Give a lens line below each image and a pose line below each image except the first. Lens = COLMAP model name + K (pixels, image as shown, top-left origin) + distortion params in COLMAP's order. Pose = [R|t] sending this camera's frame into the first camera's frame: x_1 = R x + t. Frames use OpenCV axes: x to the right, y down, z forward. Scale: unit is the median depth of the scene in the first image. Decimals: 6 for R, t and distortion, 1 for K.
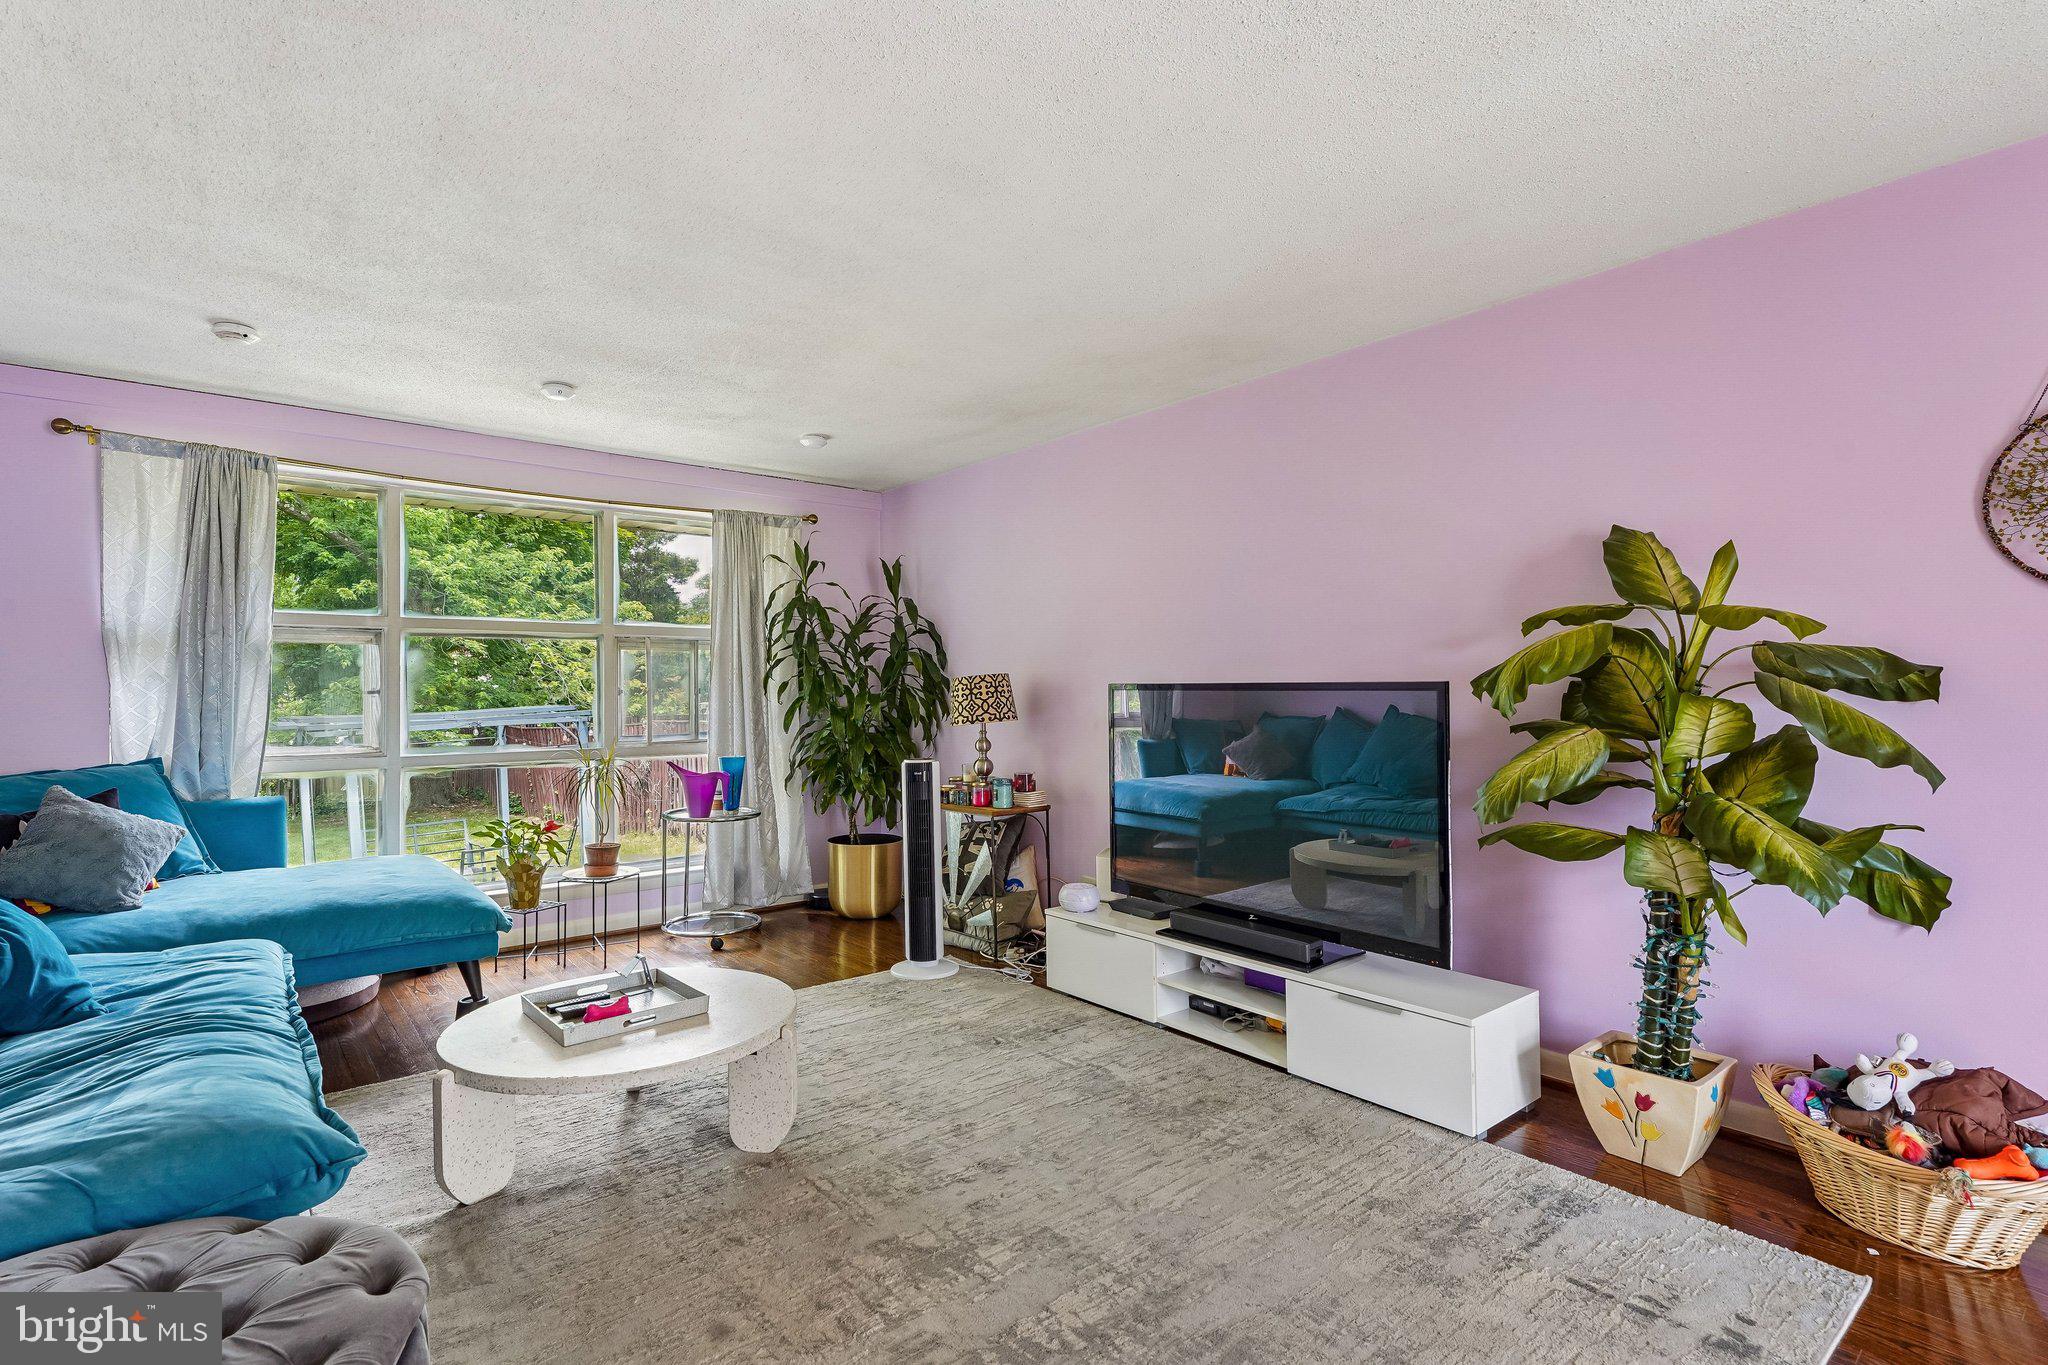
lens RADIAL K [[977.9, 0, 1010.5], [0, 977.9, 688.4], [0, 0, 1]] dist [0.000030, -0.000757]
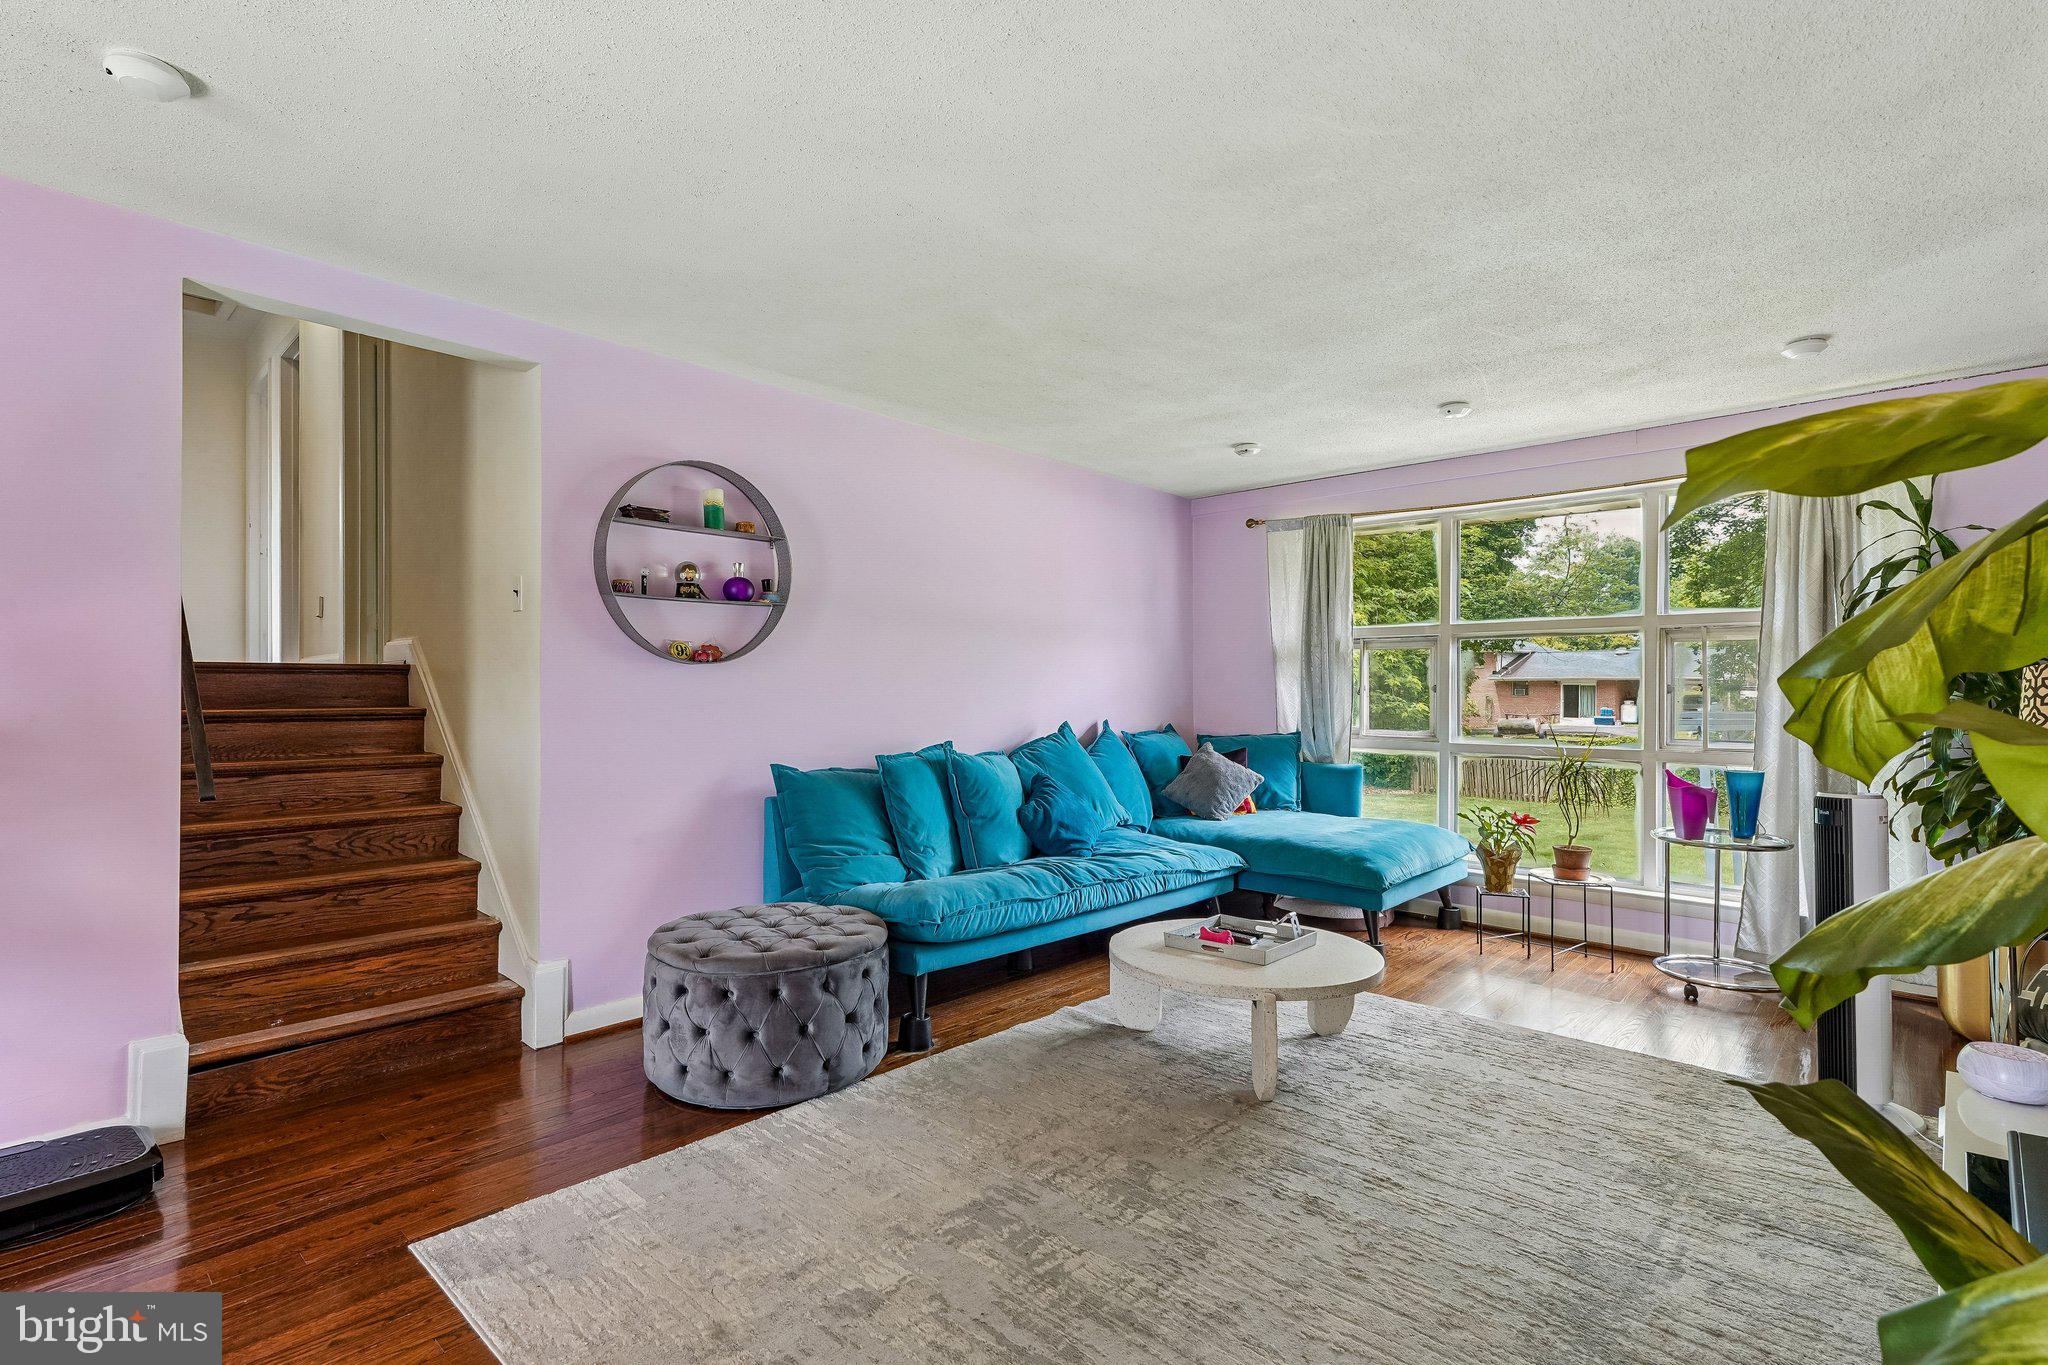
lens RADIAL K [[977.9, 0, 1010.5], [0, 977.9, 688.4], [0, 0, 1]] dist [0.000030, -0.000757]
pose [[0.111756, 0.004657, -0.993725, 0.584040], [-0.000181, 0.999989, 0.004666, -0.001905], [0.993736, -0.000342, 0.111755, 0.414214]]
